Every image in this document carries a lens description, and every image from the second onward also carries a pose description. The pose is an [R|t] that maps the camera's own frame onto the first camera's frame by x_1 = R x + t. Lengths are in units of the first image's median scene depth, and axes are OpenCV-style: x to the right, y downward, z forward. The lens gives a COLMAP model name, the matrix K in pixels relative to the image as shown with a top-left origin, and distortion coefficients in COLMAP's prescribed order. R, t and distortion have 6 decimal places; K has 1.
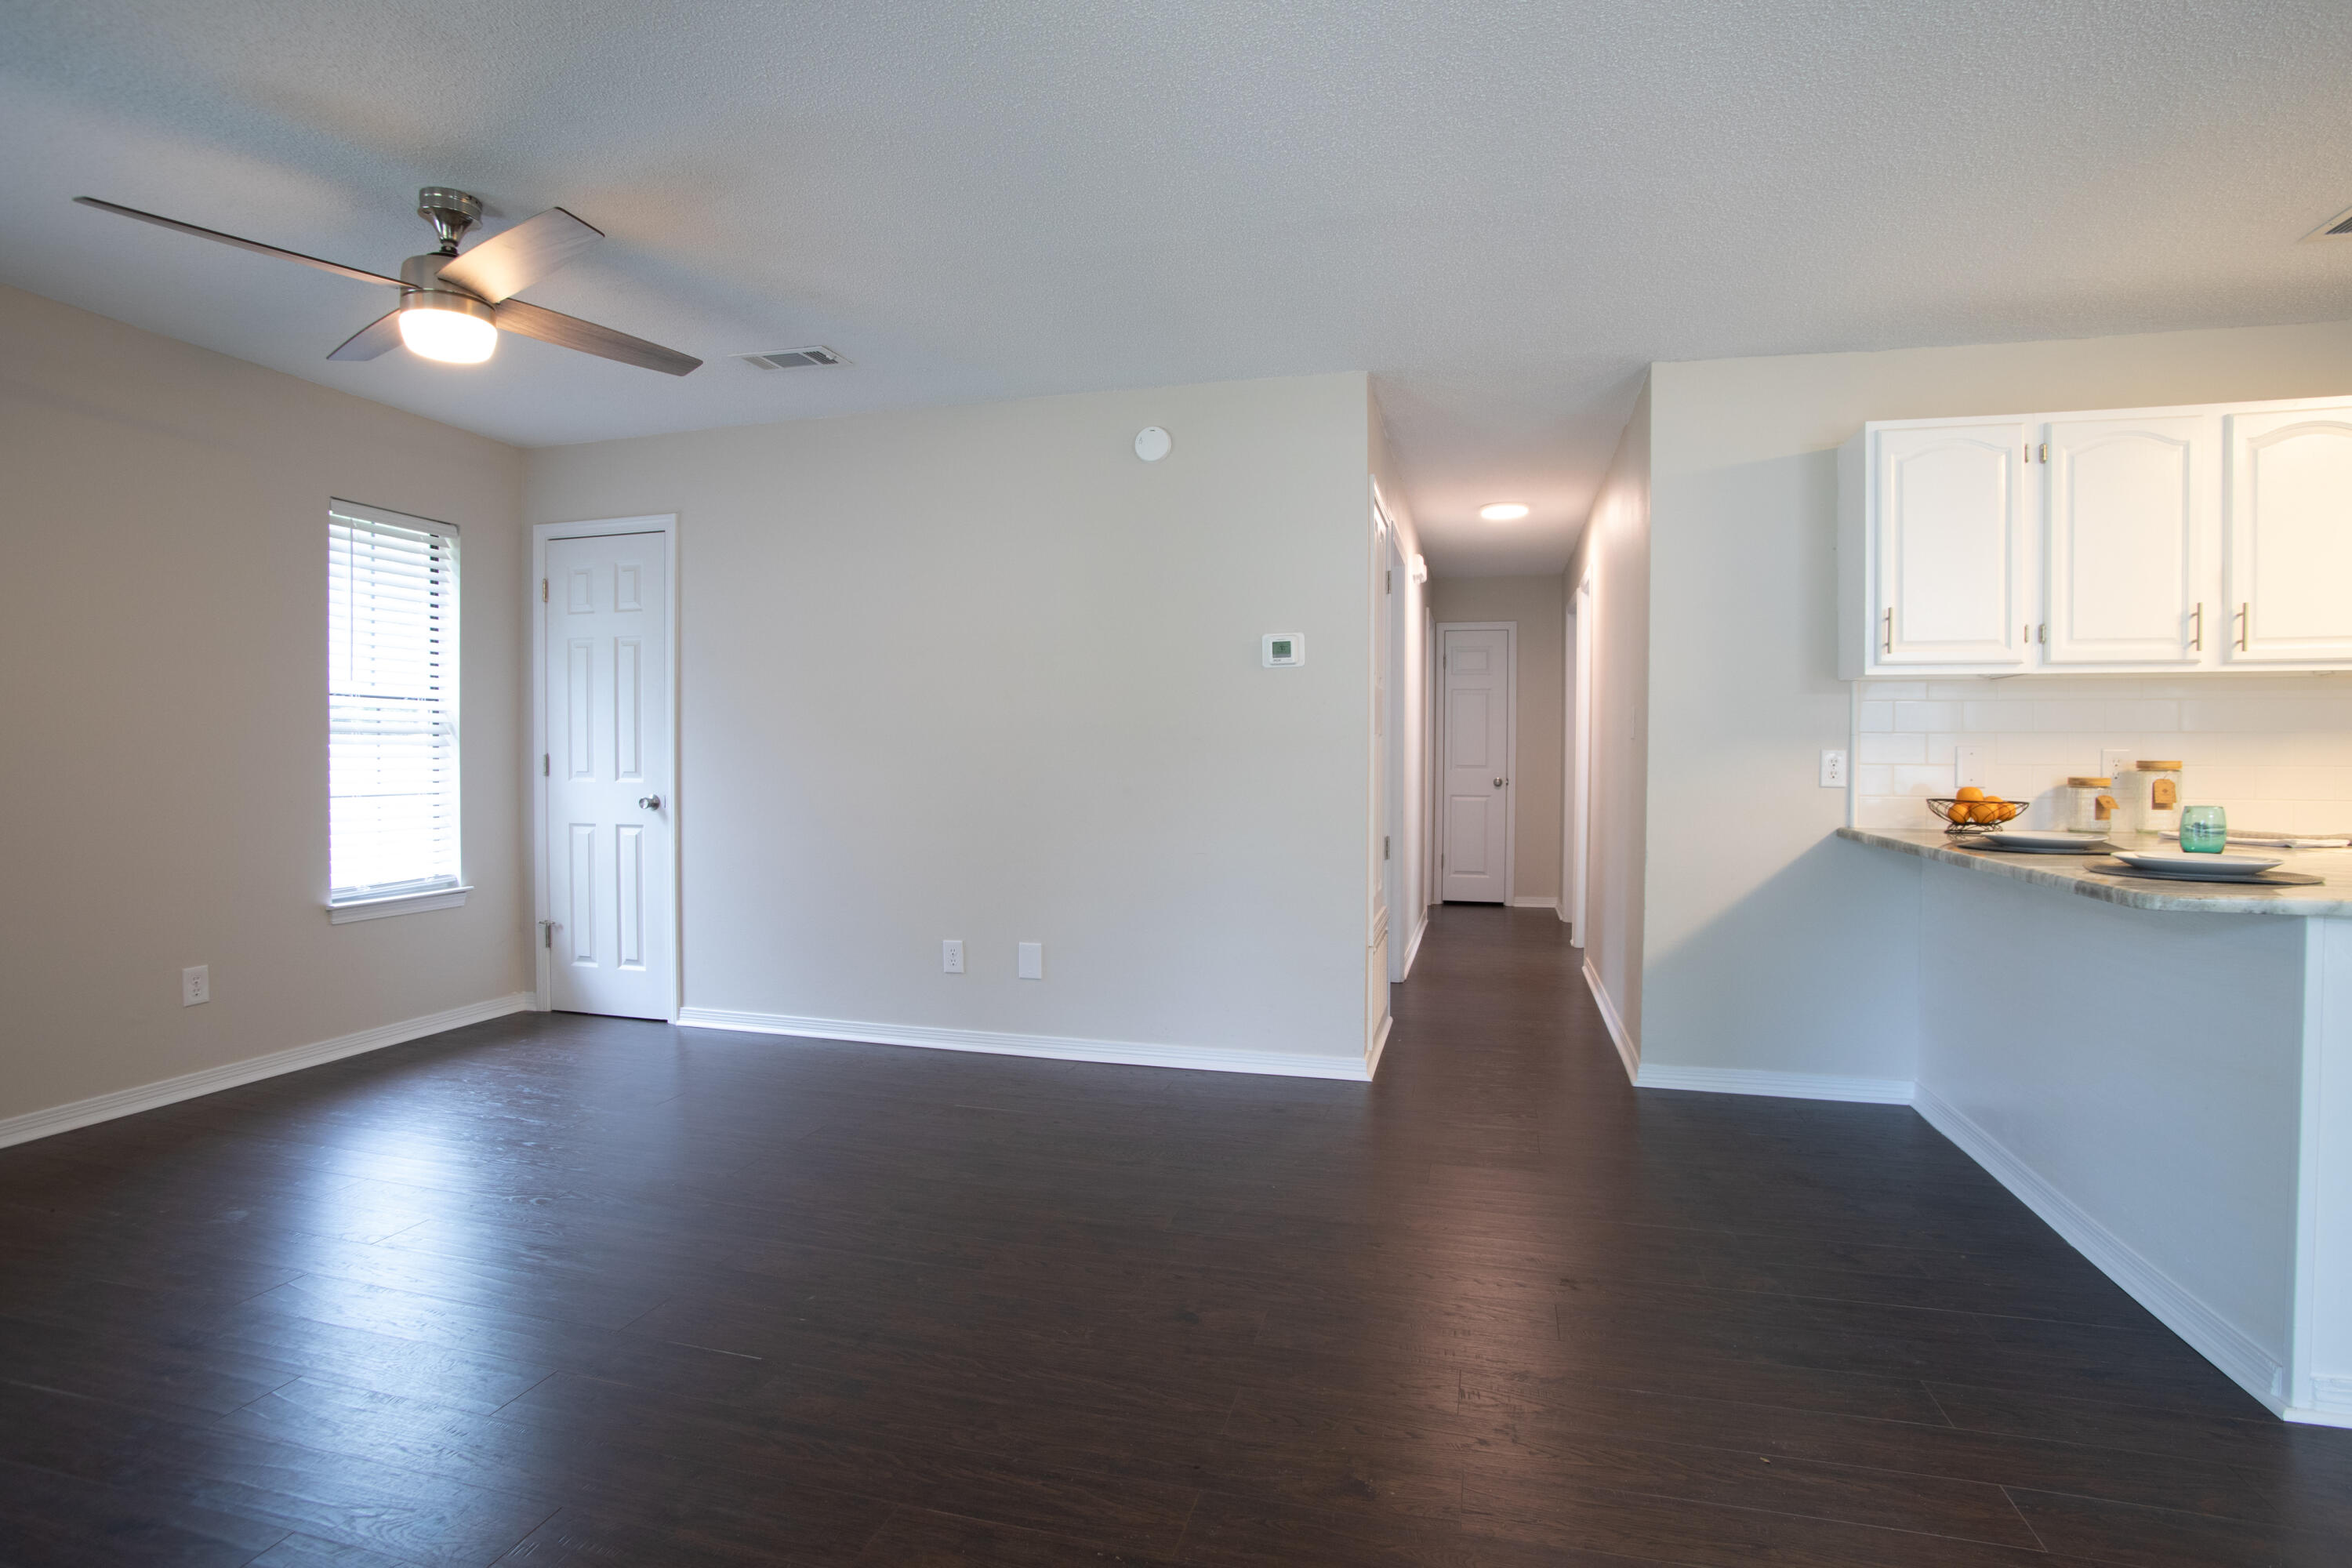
lens RADIAL K [[1162.9, 0, 1175.2], [0, 1162.9, 777.7], [0, 0, 1]] dist [-0.087540, 0.033735]
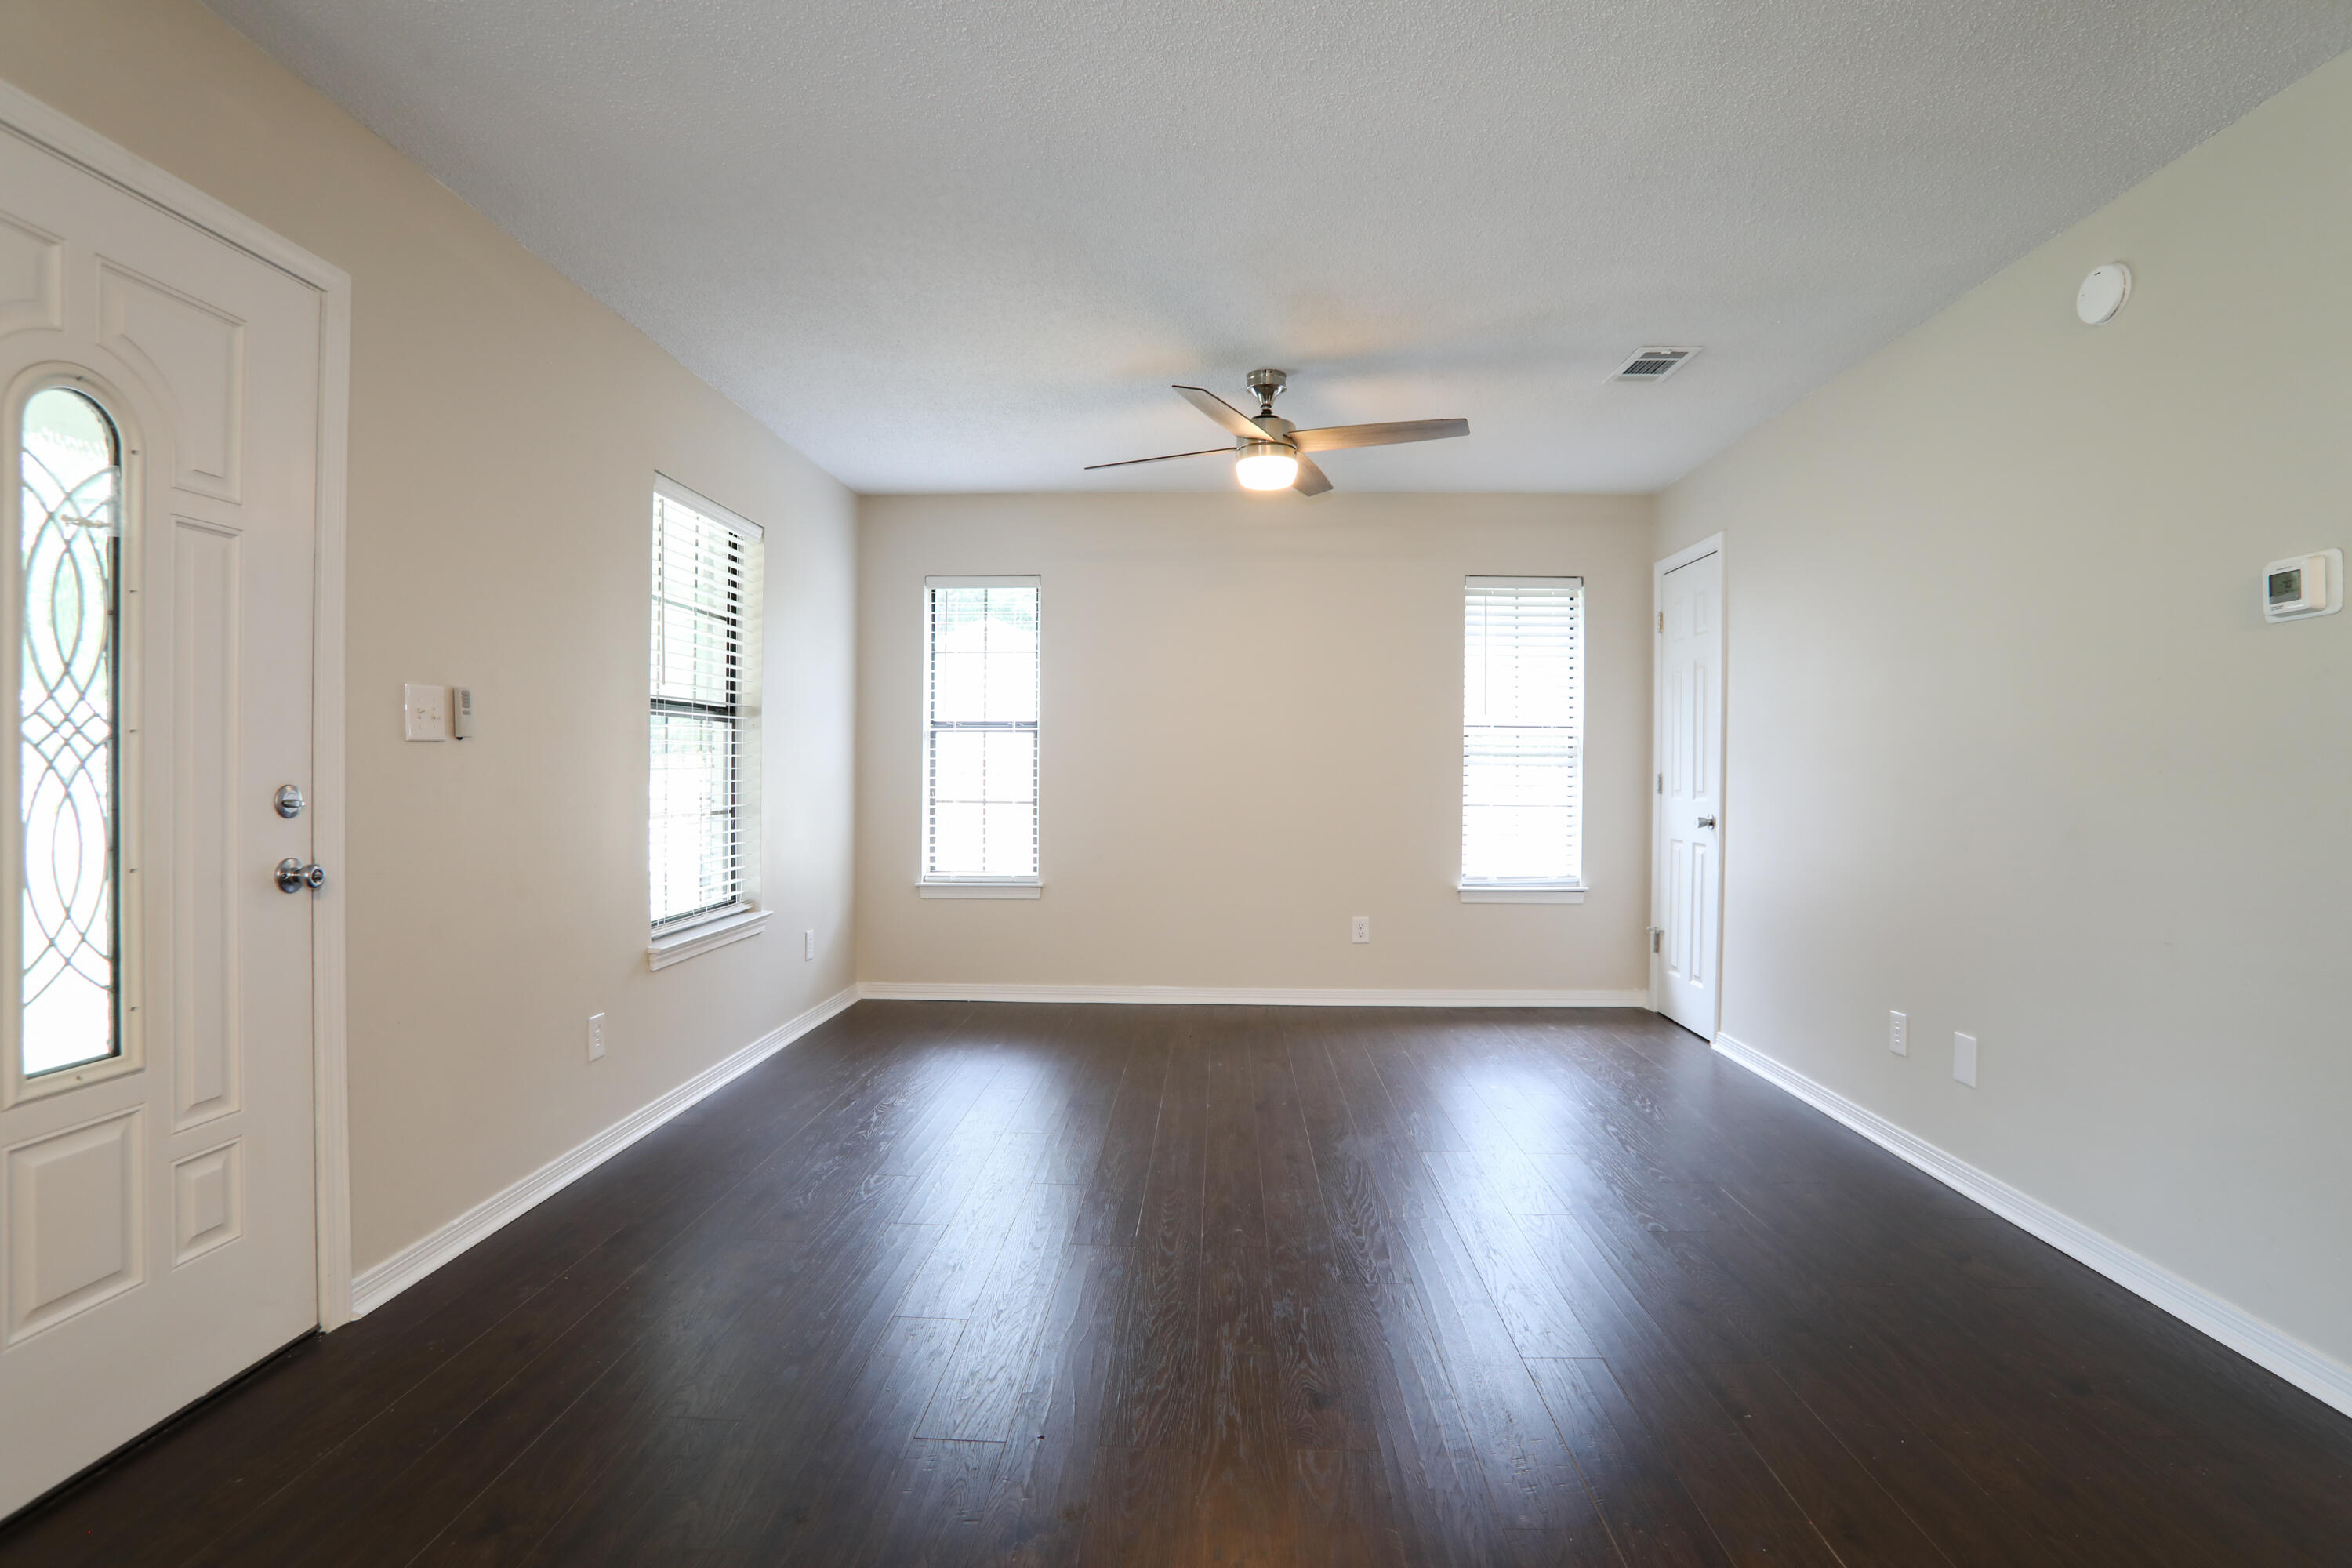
lens RADIAL K [[1146.1, 0, 1176.0], [0, 1146.1, 784.0], [0, 0, 1]] dist [-0.082105, 0.031801]
pose [[0.222220, 0.012661, -0.974914, 0.529712], [-0.026027, 0.999636, 0.007050, -0.009034], [0.974649, 0.023808, 0.222469, 0.427232]]
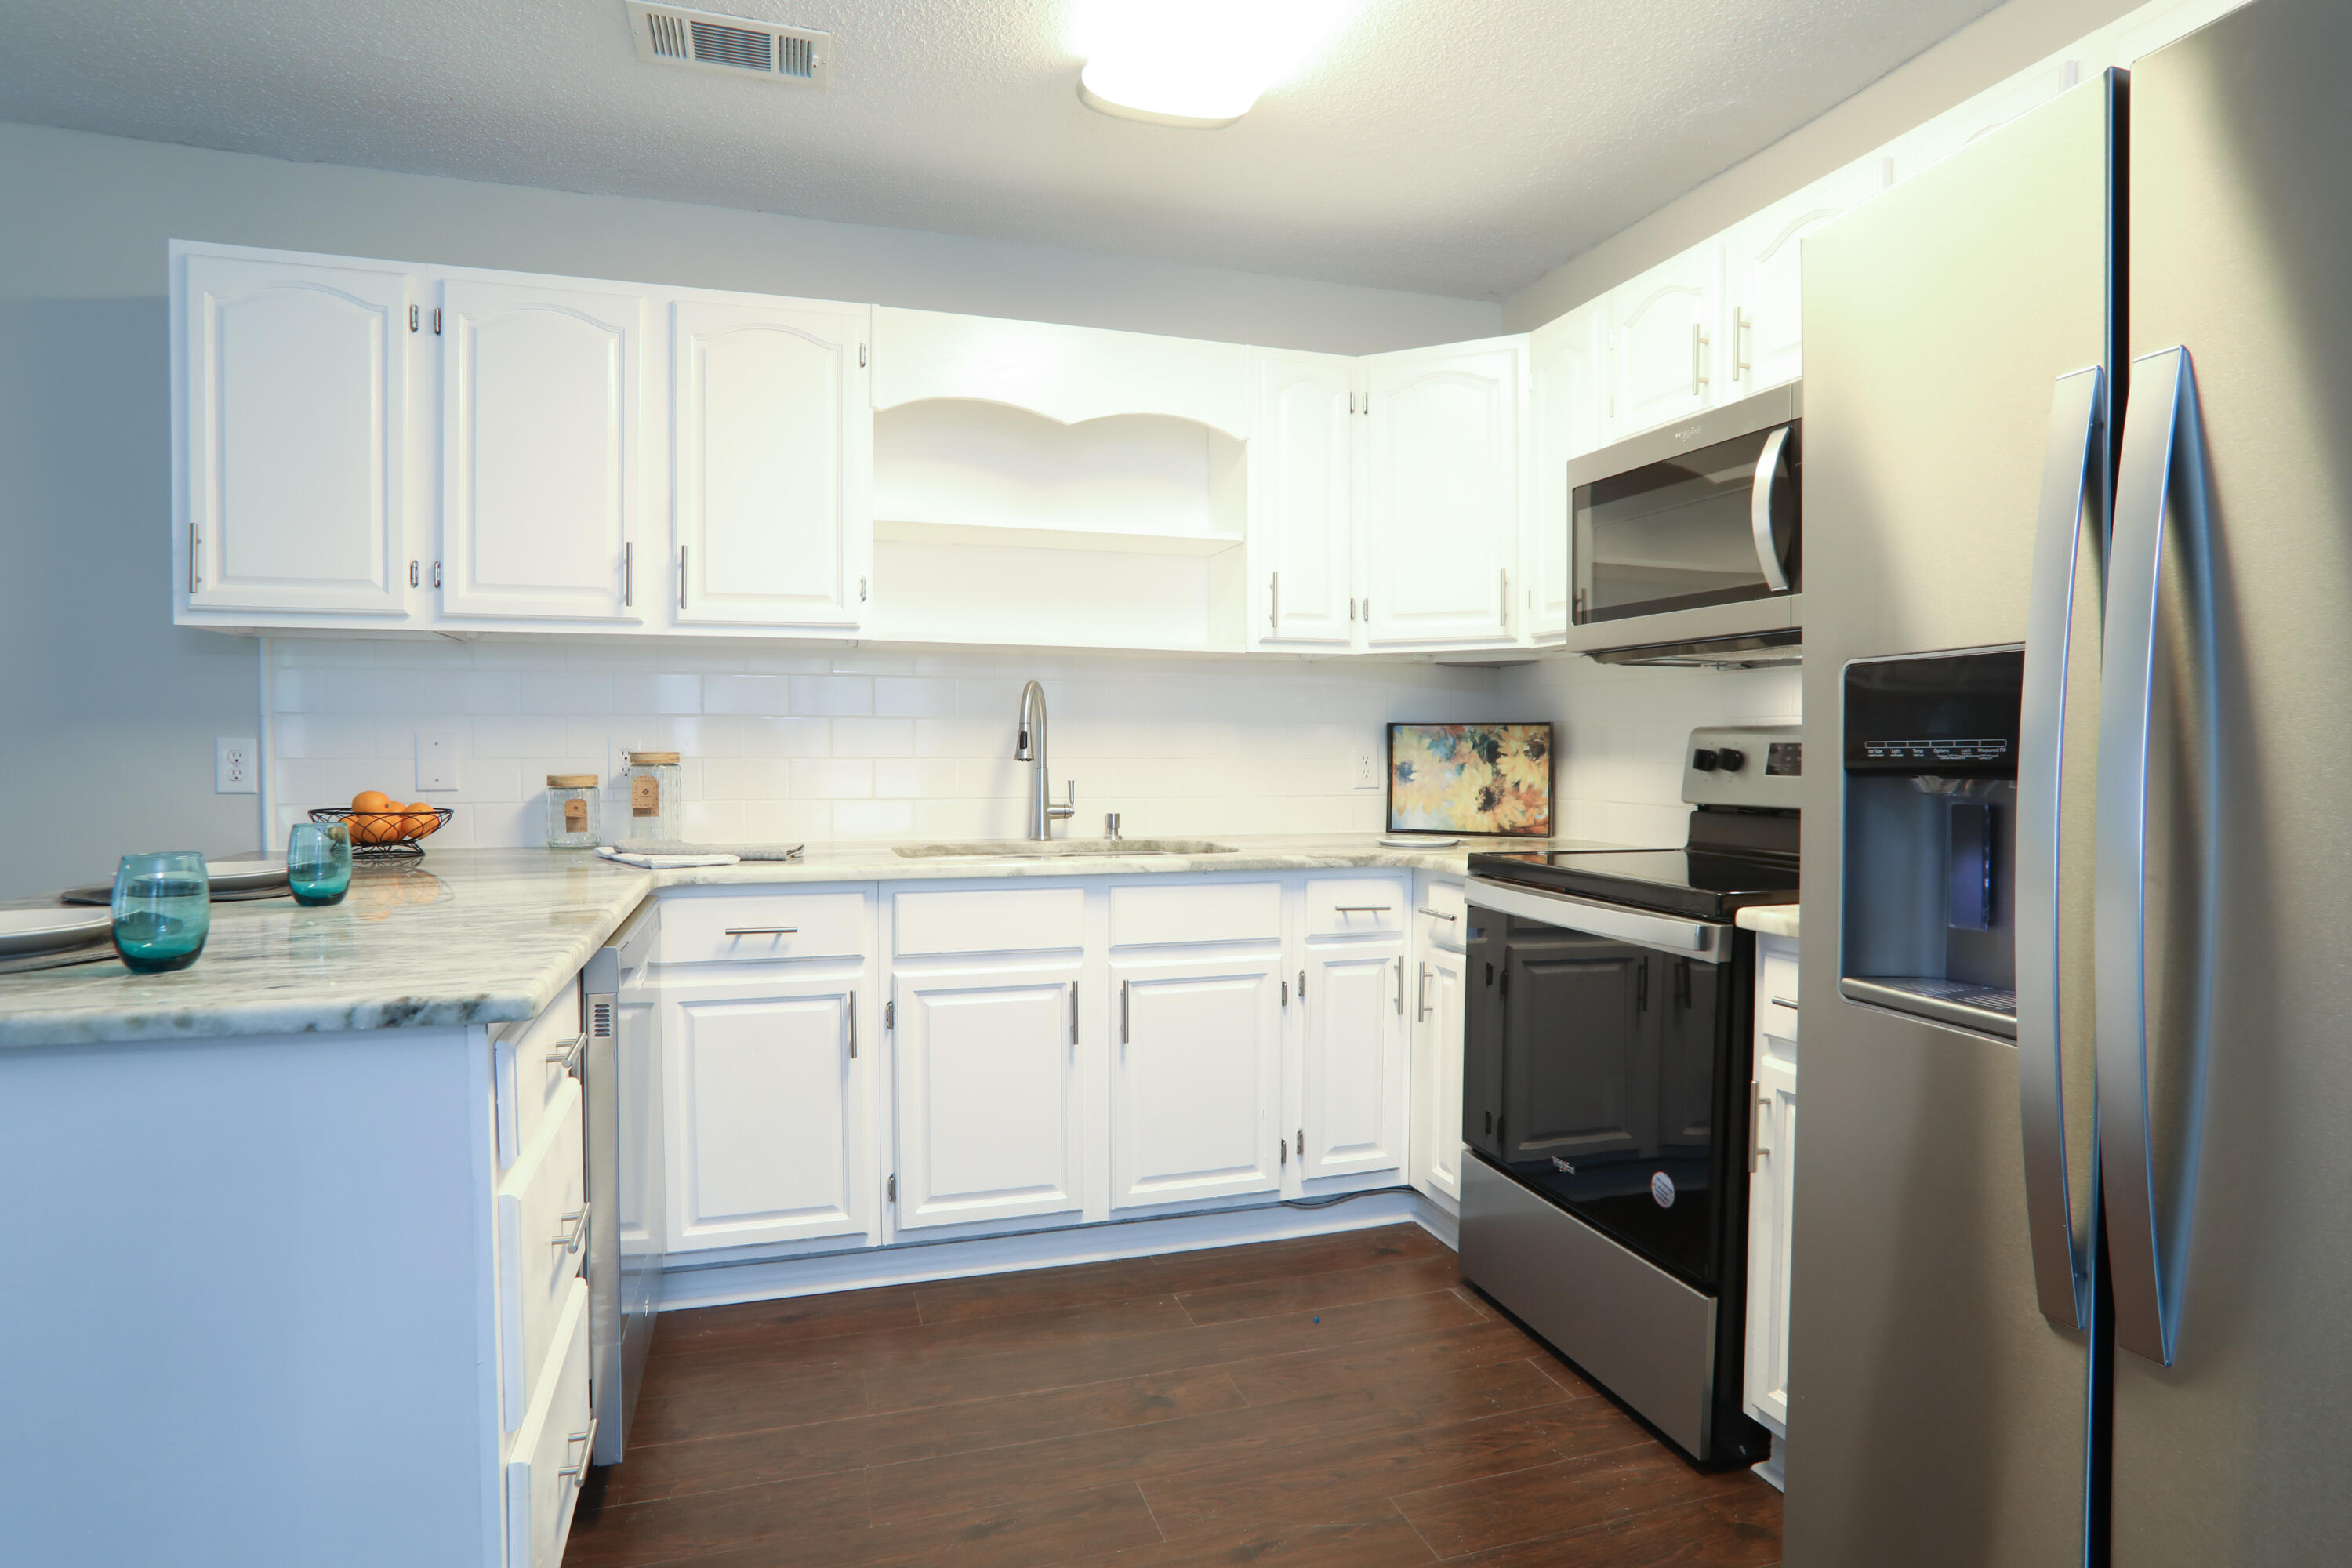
lens RADIAL K [[1252.8, 0, 1174.7], [0, 1252.8, 778.9], [0, 0, 1]] dist [-0.077607, 0.039628]
pose [[0.841913, -0.015558, 0.539389, 0.683546], [0.011104, 0.999872, 0.011510, -0.002505], [-0.539499, -0.003701, 0.841978, 0.080825]]
